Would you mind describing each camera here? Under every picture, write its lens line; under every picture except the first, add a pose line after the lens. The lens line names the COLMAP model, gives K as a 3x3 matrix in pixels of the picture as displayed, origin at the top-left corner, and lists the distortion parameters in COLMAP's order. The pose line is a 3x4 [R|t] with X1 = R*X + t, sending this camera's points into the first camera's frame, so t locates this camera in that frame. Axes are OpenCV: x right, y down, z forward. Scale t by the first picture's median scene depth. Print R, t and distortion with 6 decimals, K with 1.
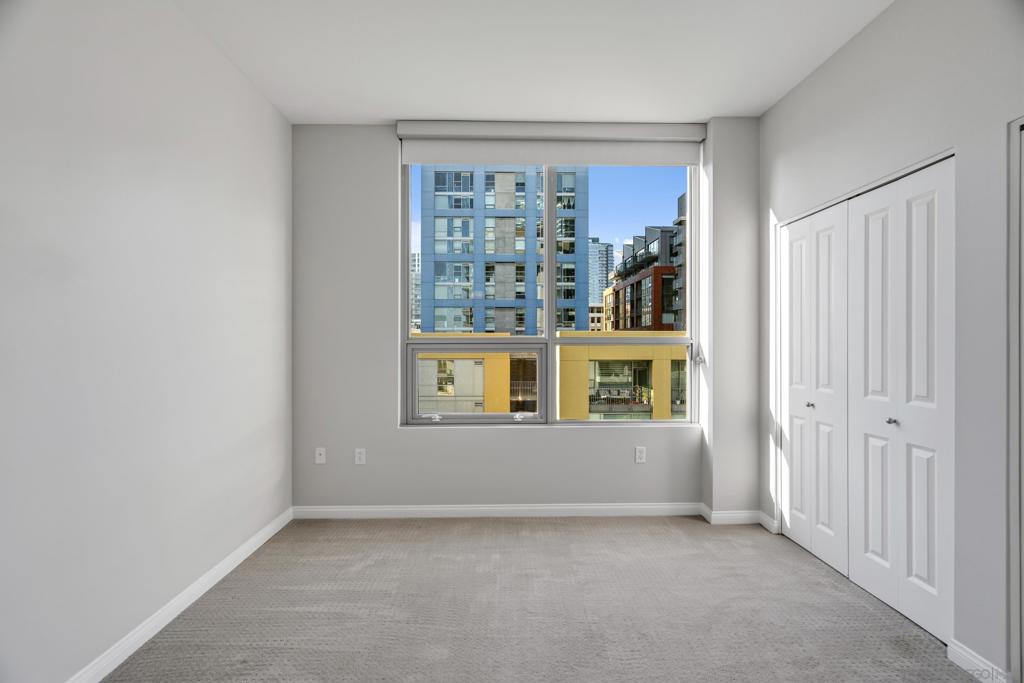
lens RADIAL K [[466.8, 0, 503.2], [0, 466.8, 344.6], [0, 0, 1]] dist [-0.007696, 0.004304]
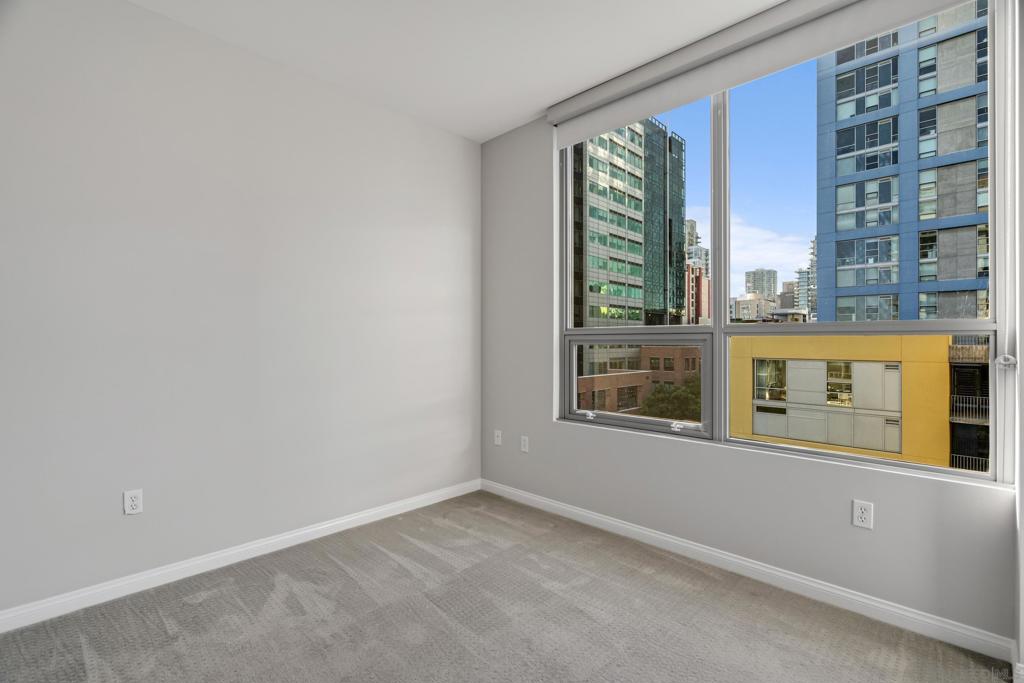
lens RADIAL K [[466.8, 0, 505.1], [0, 466.8, 342.2], [0, 0, 1]] dist [-0.007696, 0.004304]
pose [[0.700411, 0.002759, -0.713734, 0.393521], [-0.004145, 0.999991, -0.000202, 0.013703], [0.713727, 0.003099, 0.700417, 0.236264]]
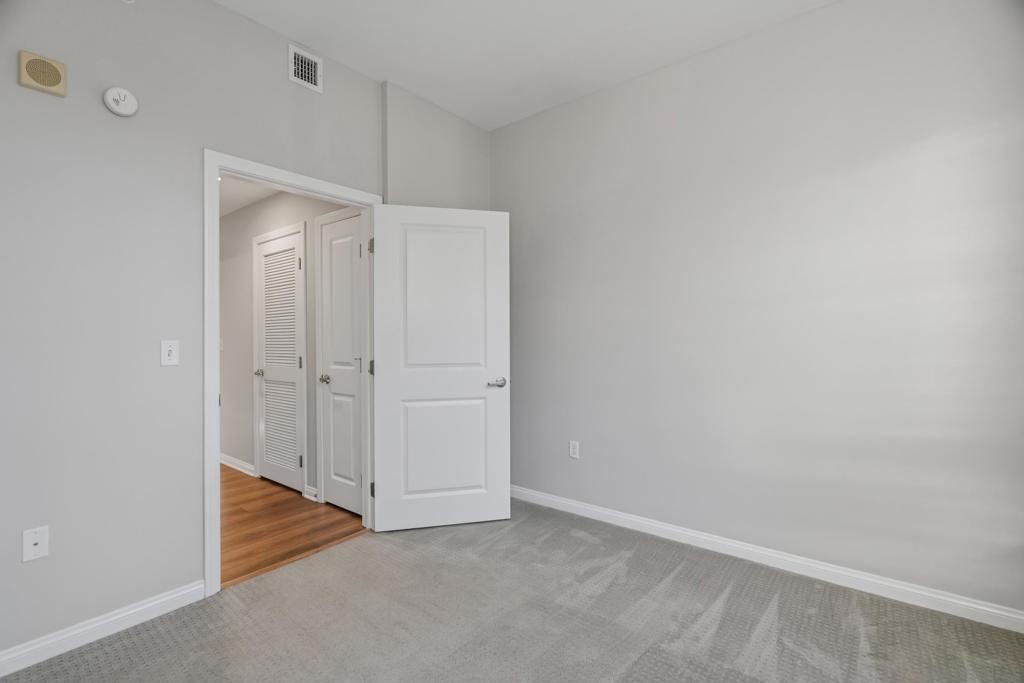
lens RADIAL K [[466.8, 0, 511.3], [0, 466.8, 332.3], [0, 0, 1]] dist [-0.007696, 0.004304]
pose [[-0.636421, -0.002799, -0.771337, 0.365546], [0.005949, 0.999946, -0.008537, 0.012559], [0.771319, -0.010022, -0.636370, 0.786811]]
